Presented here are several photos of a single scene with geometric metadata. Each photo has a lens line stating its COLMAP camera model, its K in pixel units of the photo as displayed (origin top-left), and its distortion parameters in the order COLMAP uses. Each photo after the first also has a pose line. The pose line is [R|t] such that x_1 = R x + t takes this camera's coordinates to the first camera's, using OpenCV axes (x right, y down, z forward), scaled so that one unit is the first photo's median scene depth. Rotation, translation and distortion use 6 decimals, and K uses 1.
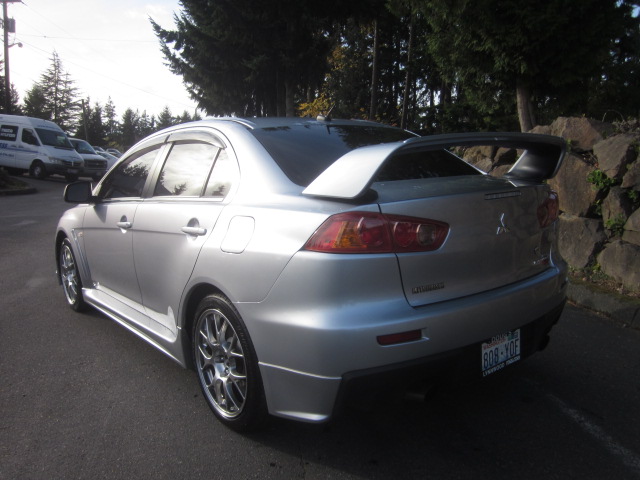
lens RADIAL K [[538.1, 0, 320.0], [0, 538.1, 240.0], [0, 0, 1]] dist [-0.033050, -0.011931]
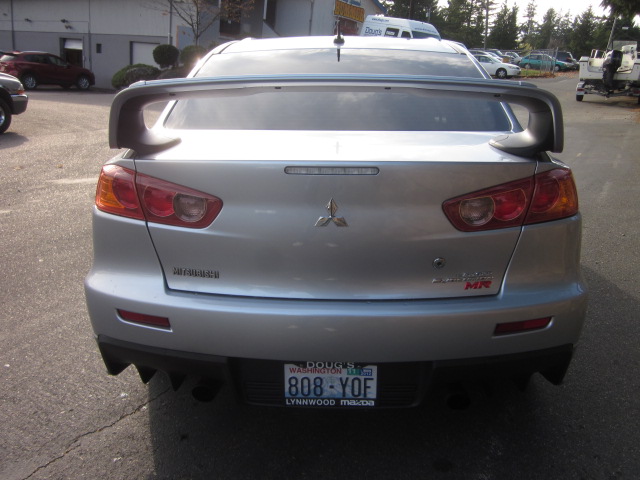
lens RADIAL K [[538.1, 0, 320.0], [0, 538.1, 240.0], [0, 0, 1]] dist [-0.033050, -0.011931]
pose [[0.754883, 0.230114, -0.614166, 0.091725], [-0.122031, 0.969356, 0.213206, -0.016698], [0.644407, -0.085998, 0.759831, 0.057864]]
